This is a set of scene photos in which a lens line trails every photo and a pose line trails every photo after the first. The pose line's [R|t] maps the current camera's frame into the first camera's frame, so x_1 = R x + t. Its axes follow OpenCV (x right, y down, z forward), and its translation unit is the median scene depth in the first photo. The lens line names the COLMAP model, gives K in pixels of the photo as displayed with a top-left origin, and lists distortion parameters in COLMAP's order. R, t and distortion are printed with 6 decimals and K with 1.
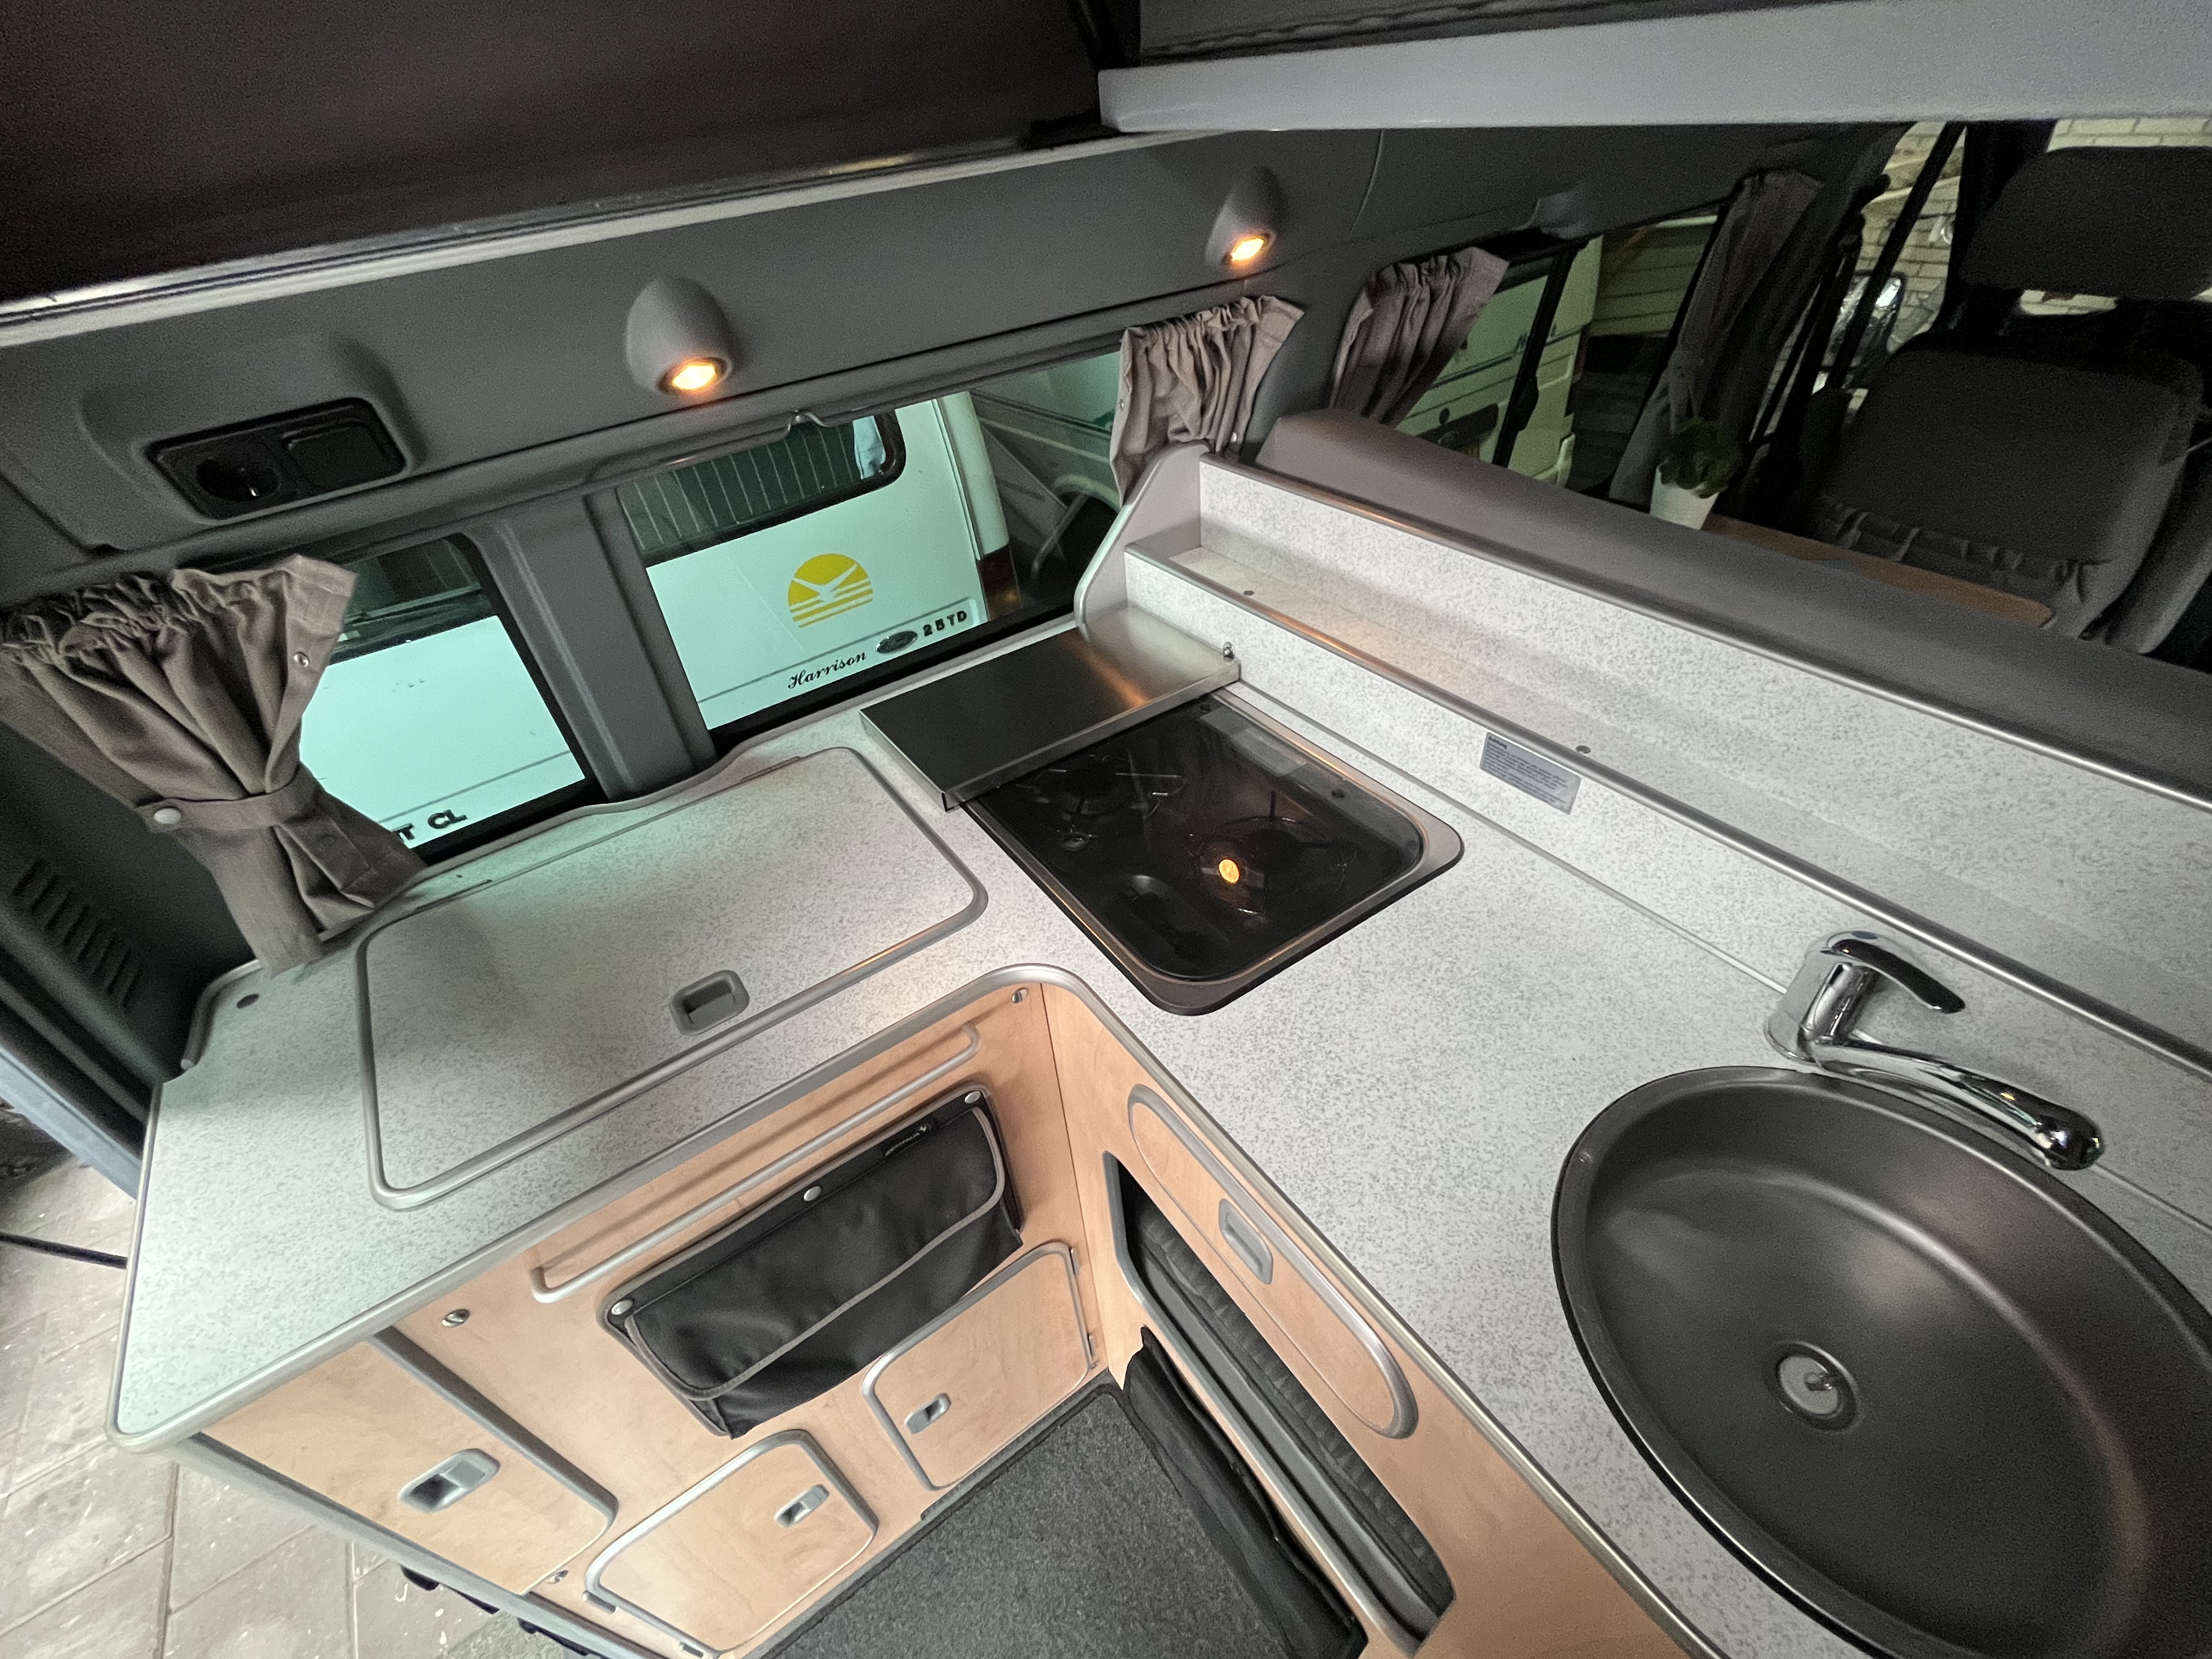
lens RADIAL K [[908.3, 0, 1108.3], [0, 908.3, 843.3], [0, 0, 1]] dist [-0.002535, -0.001048]
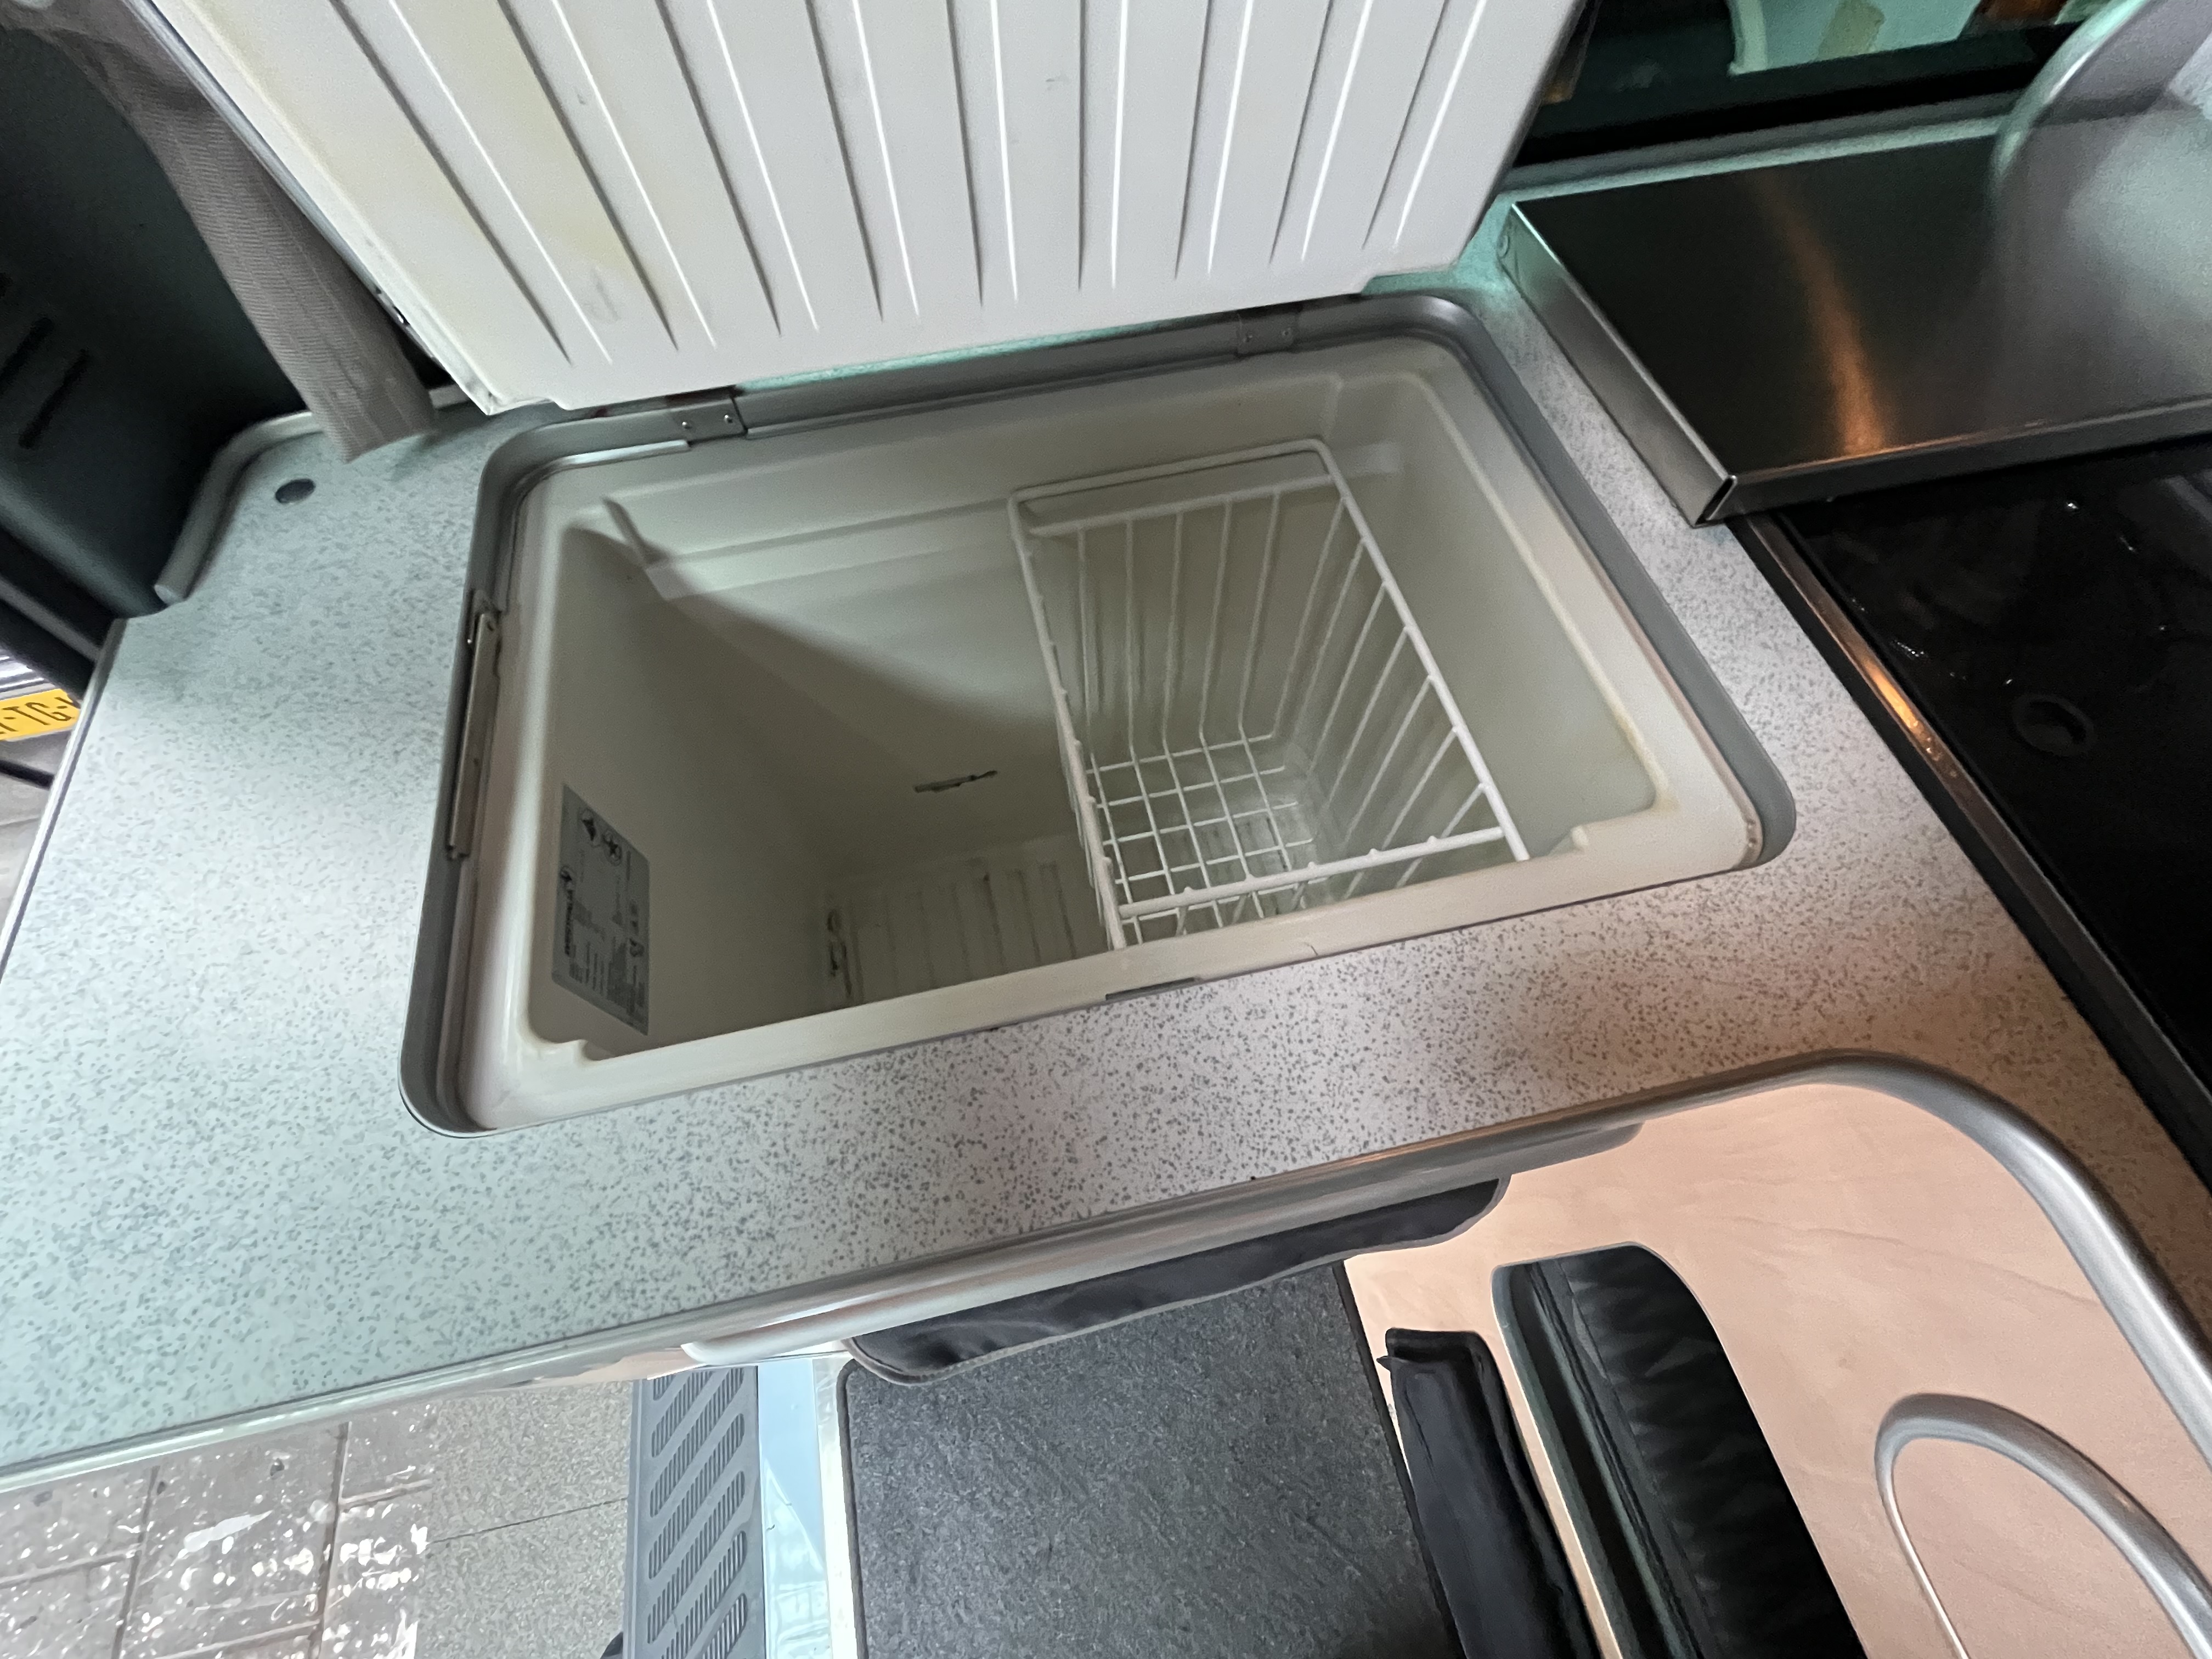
lens RADIAL K [[908.3, 0, 1106.0], [0, 908.3, 831.1], [0, 0, 1]] dist [-0.002535, -0.001048]
pose [[0.920443, 0.368300, -0.130915, -0.370947], [-0.288524, 0.866137, 0.408119, -0.006075], [0.263700, -0.337878, 0.903493, 0.577745]]
